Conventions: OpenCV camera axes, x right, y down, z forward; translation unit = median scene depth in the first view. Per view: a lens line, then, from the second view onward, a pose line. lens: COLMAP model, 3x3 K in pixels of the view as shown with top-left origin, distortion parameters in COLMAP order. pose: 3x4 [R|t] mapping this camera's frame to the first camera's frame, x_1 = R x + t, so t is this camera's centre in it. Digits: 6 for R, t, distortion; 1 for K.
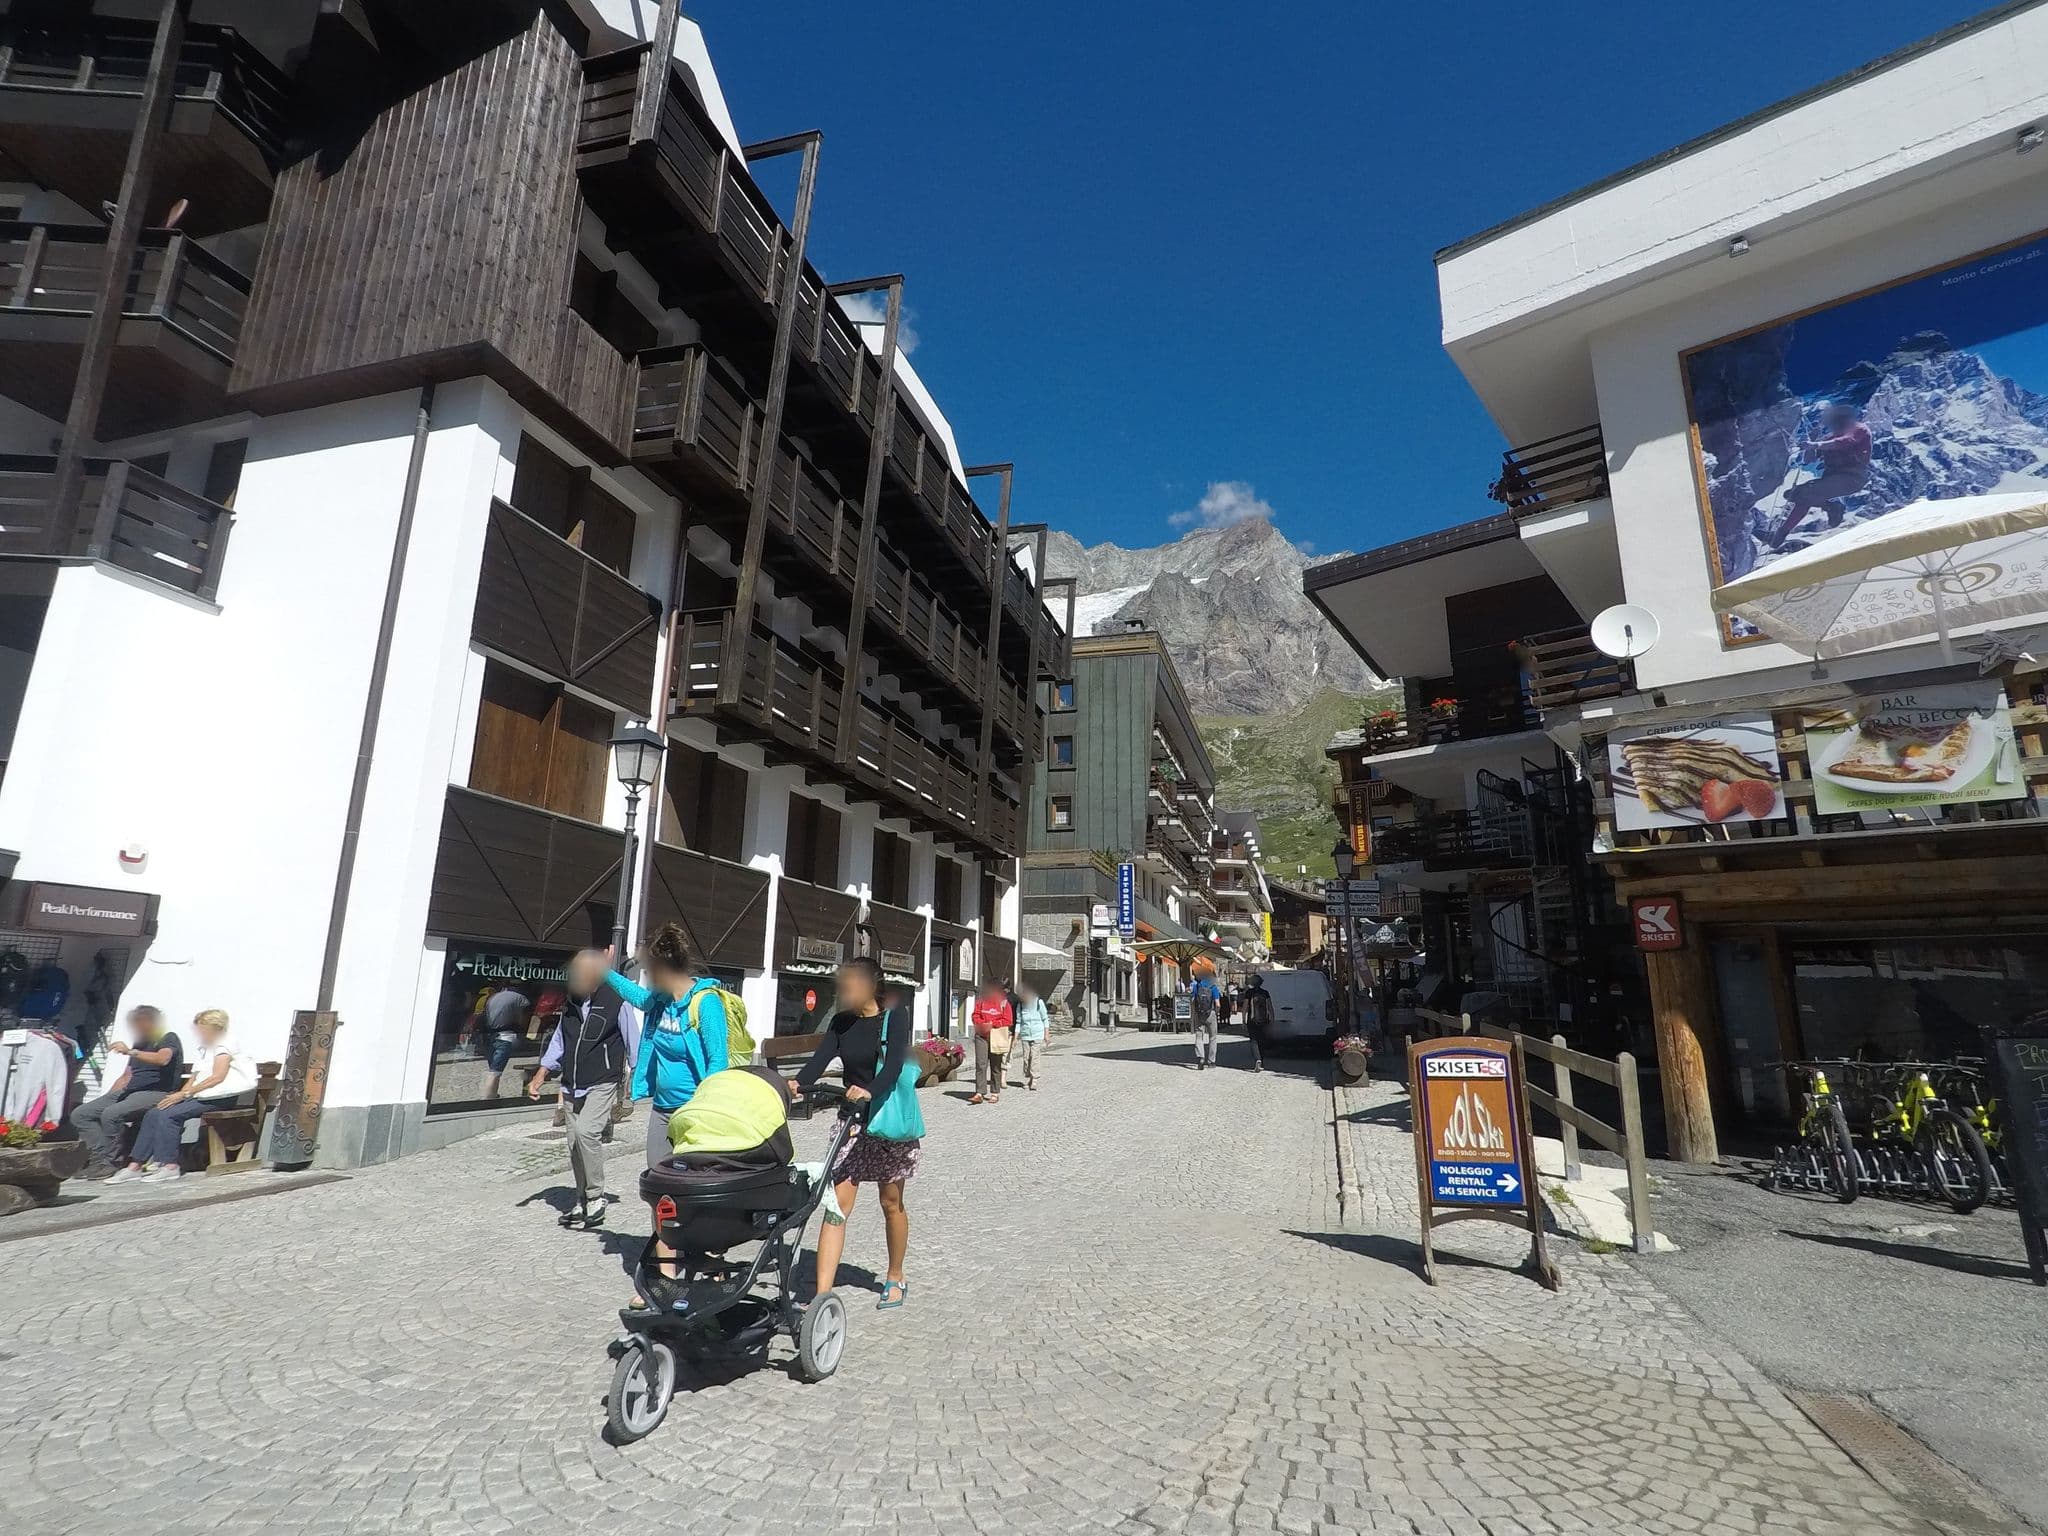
lens RADIAL K [[1008.1, 0, 1024.0], [0, 1008.1, 768.0], [0, 0, 1]] dist [0.000806, -0.000846]
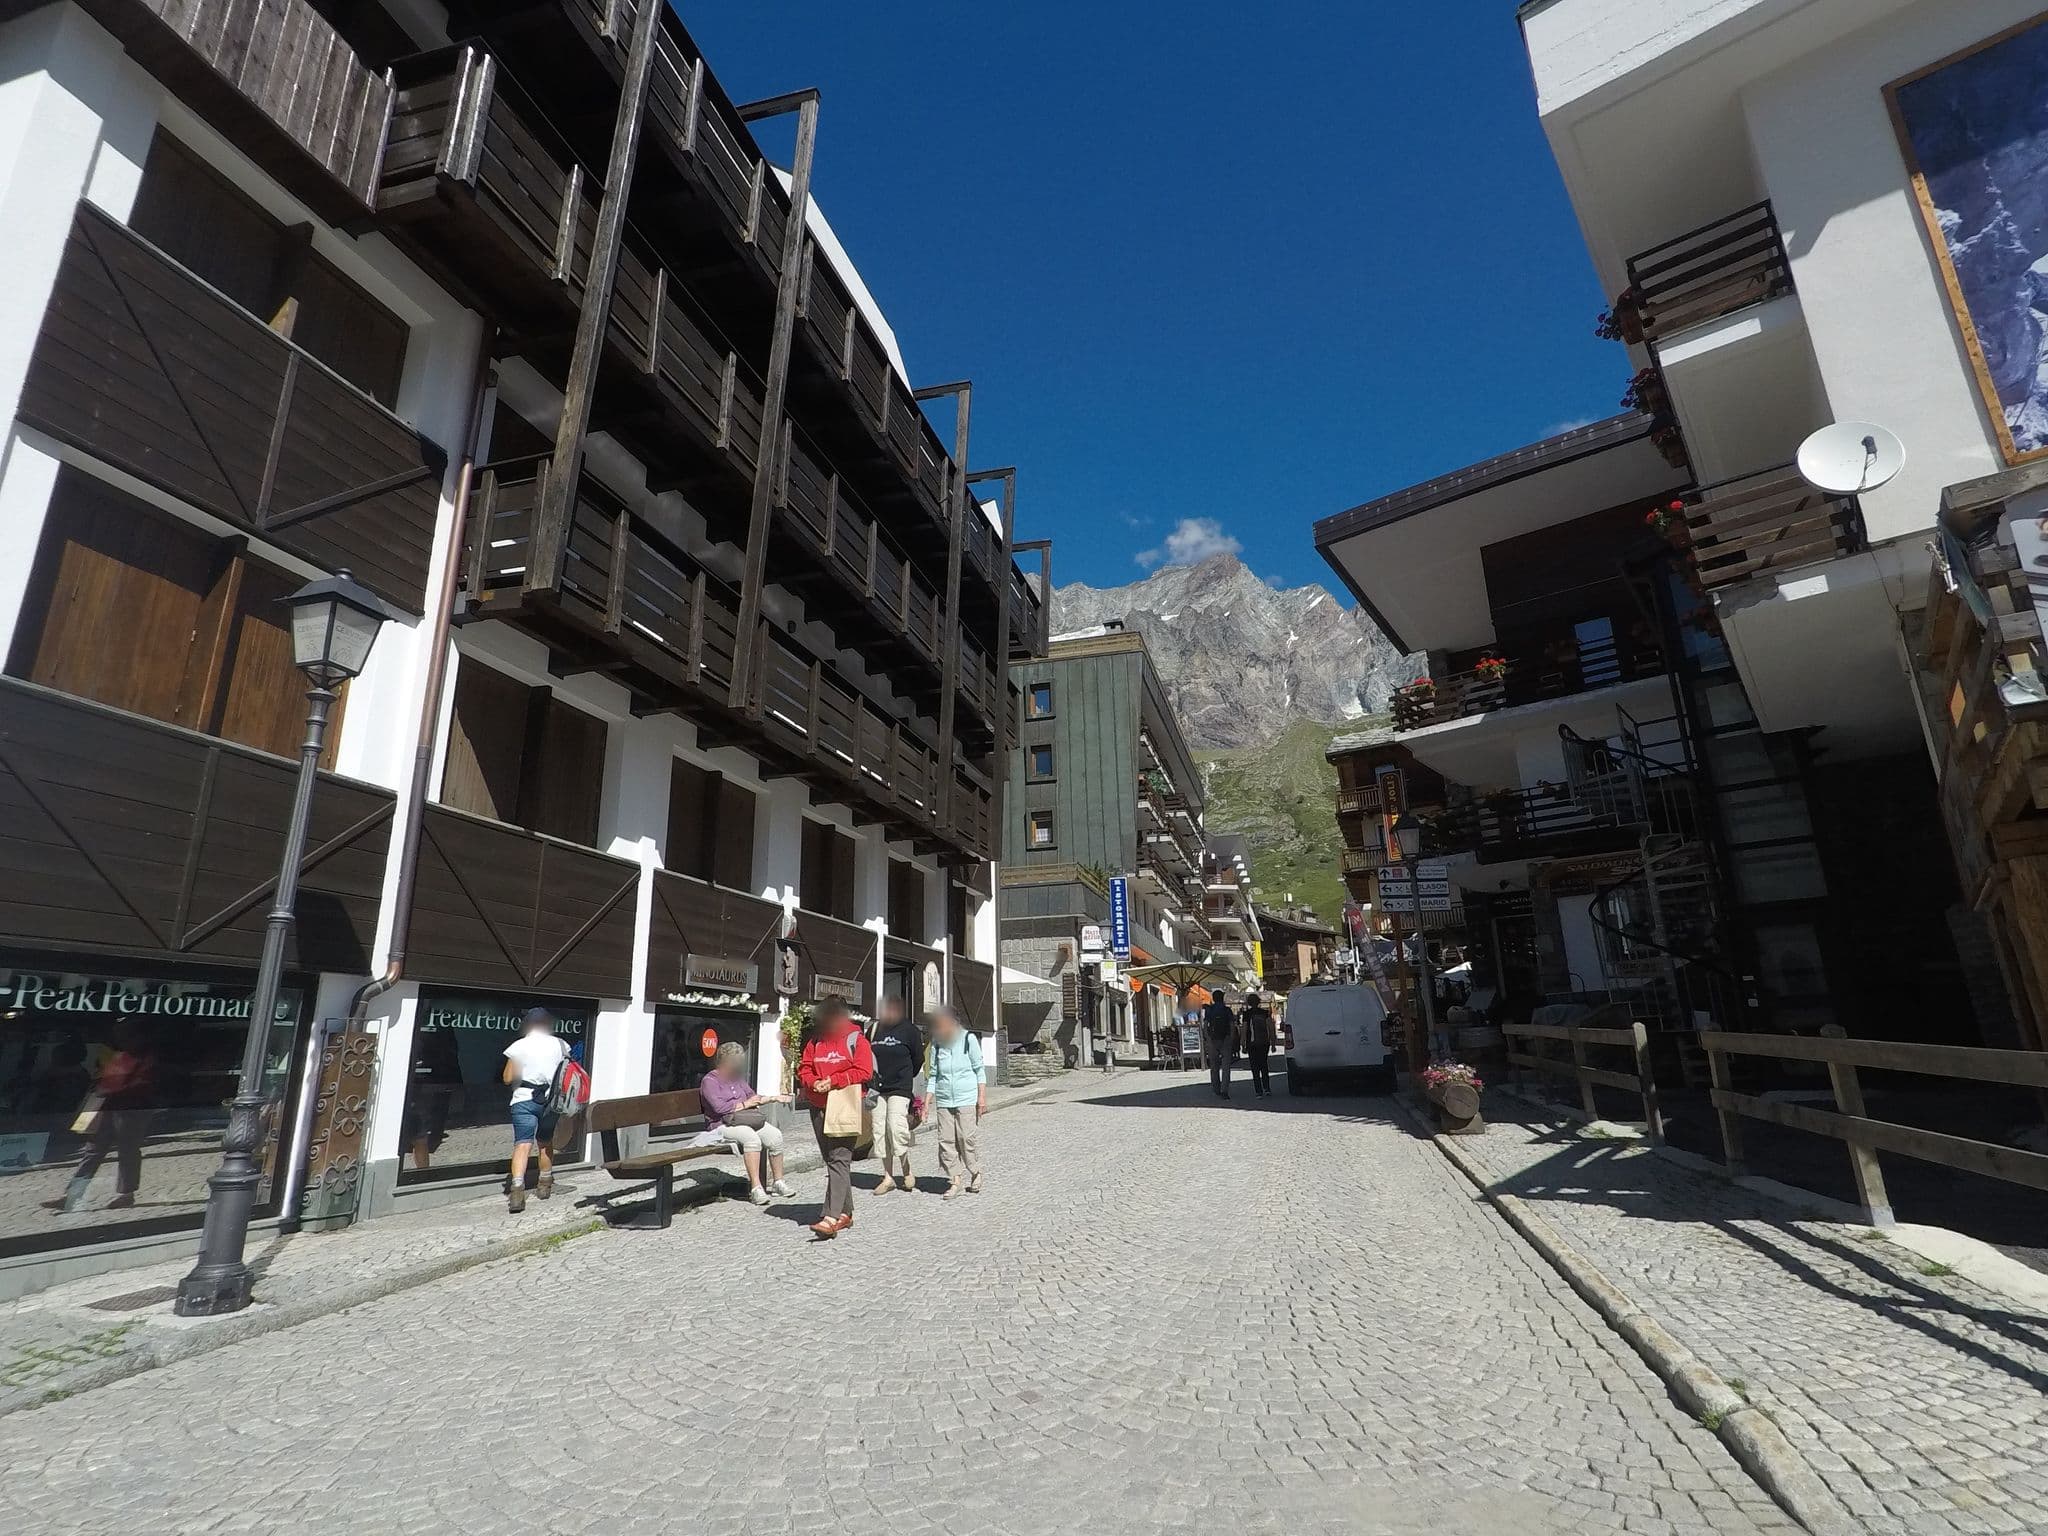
lens RADIAL K [[1010.3, 0, 1024.0], [0, 1010.3, 768.0], [0, 0, 1]] dist [-0.003093, 0.000444]
pose [[0.999253, -0.030656, 0.023529, 0.002883], [0.031575, 0.998712, -0.039728, 0.048396], [-0.022281, 0.040441, 0.998933, 0.182417]]
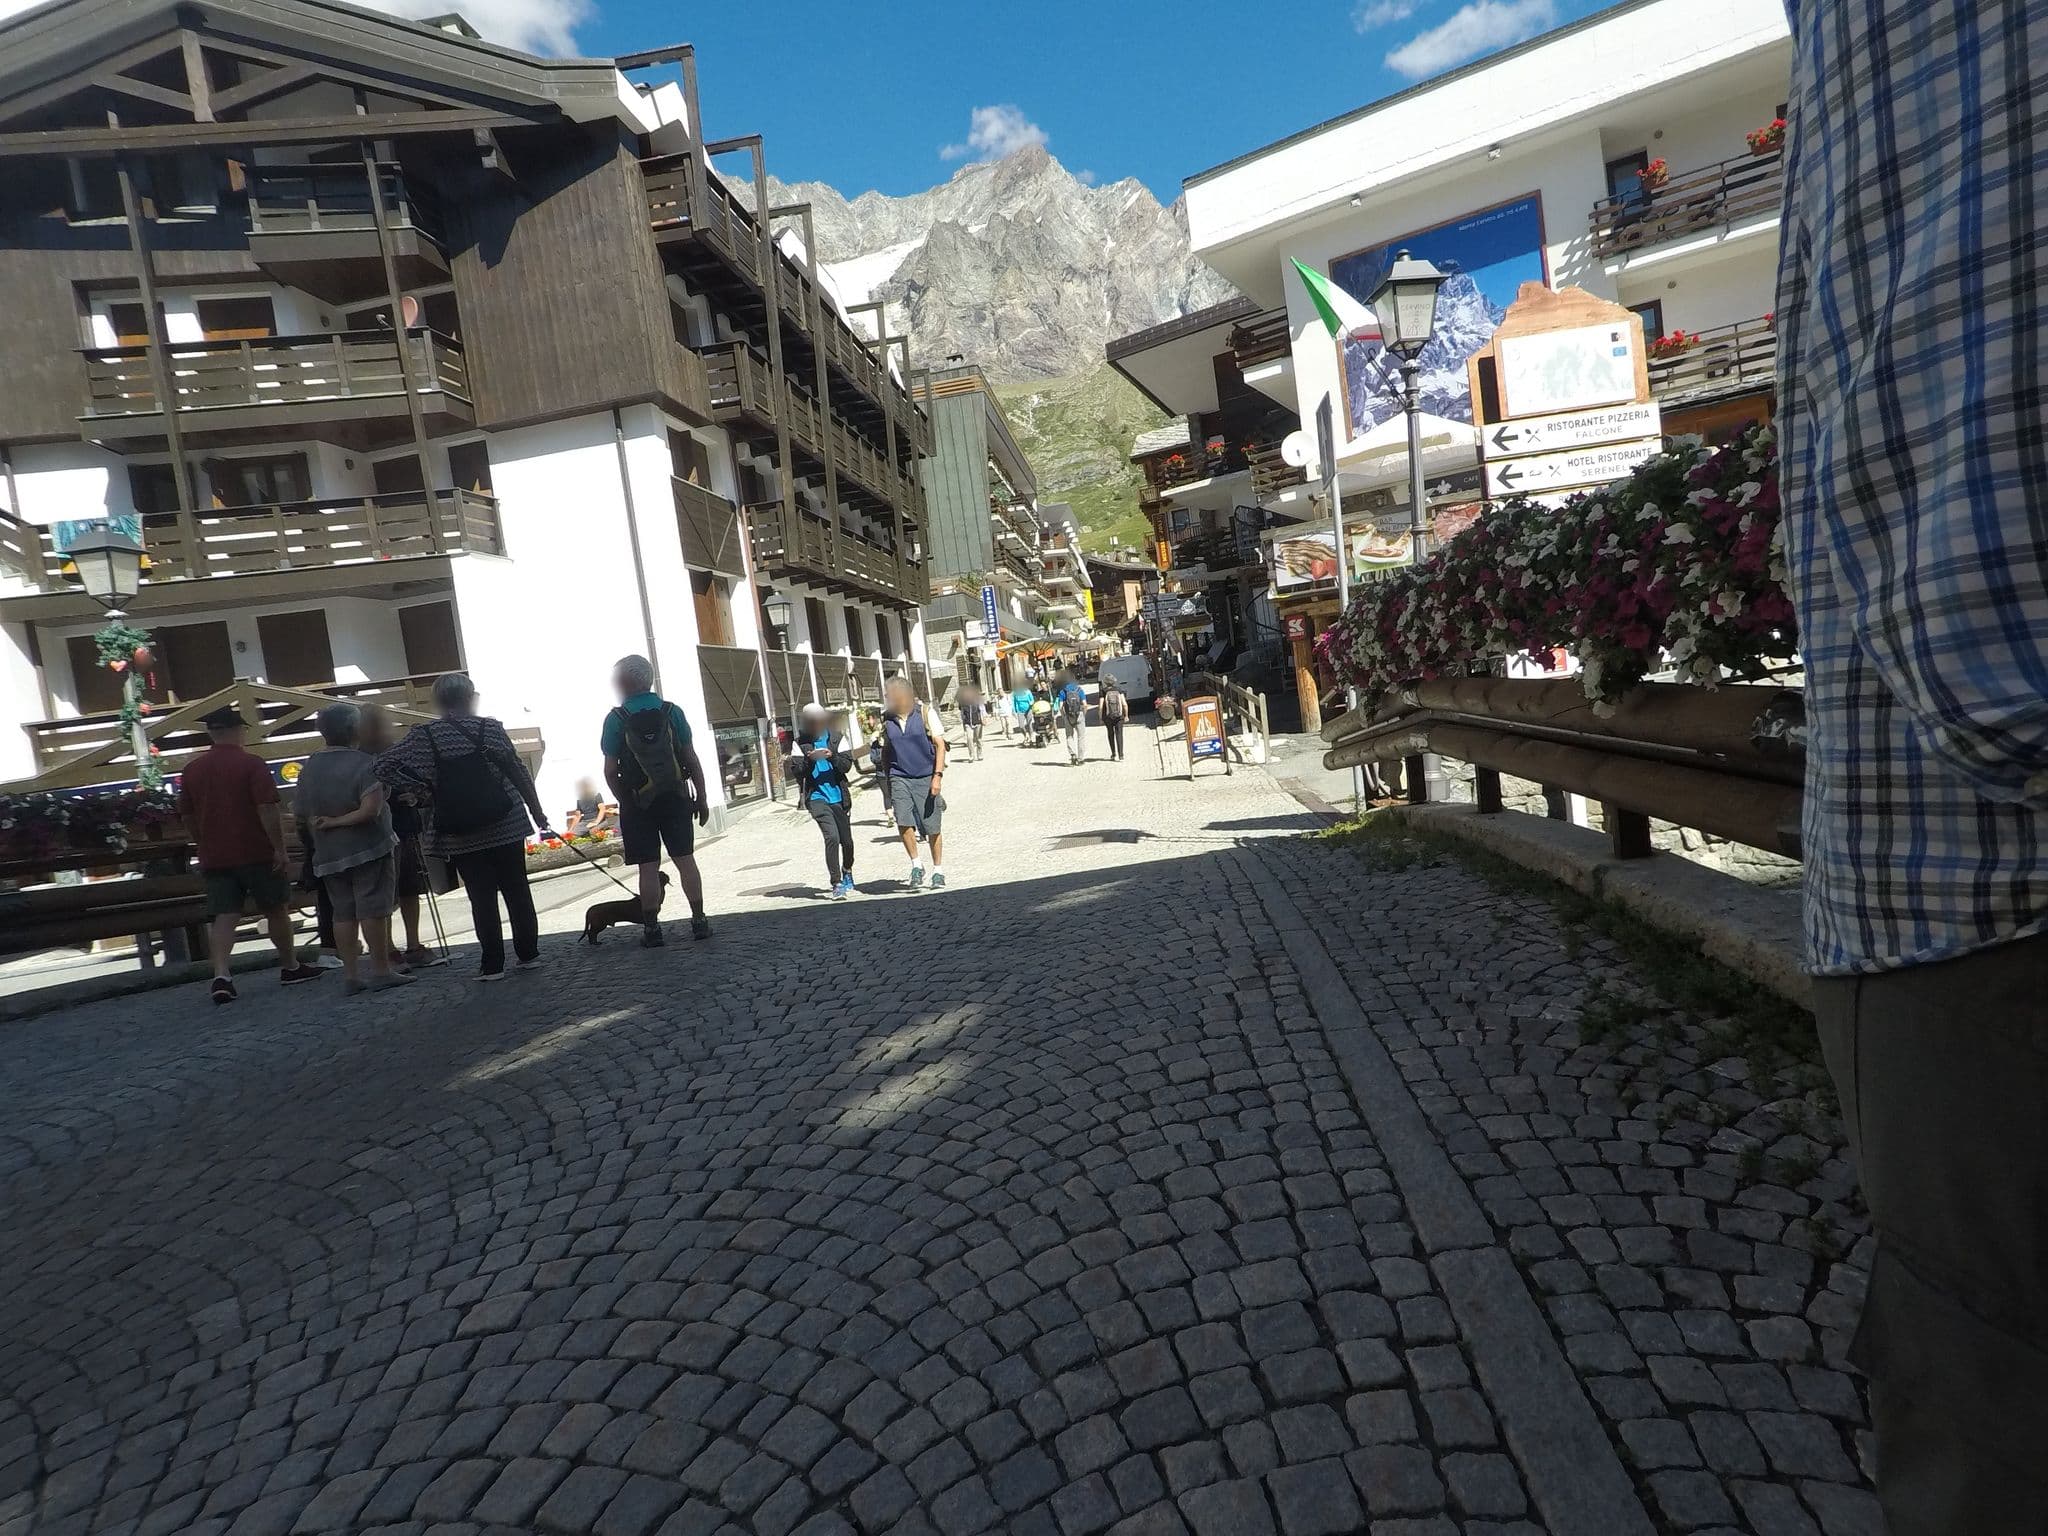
lens RADIAL K [[1009.6, 0, 1003.1], [0, 1009.6, 773.0], [0, 0, 1]] dist [-0.033551, 0.000034]
pose [[0.978302, -0.162013, 0.129138, -0.121769], [0.114874, 0.942889, 0.312673, -0.117183], [-0.172420, -0.291054, 0.941041, -0.394660]]
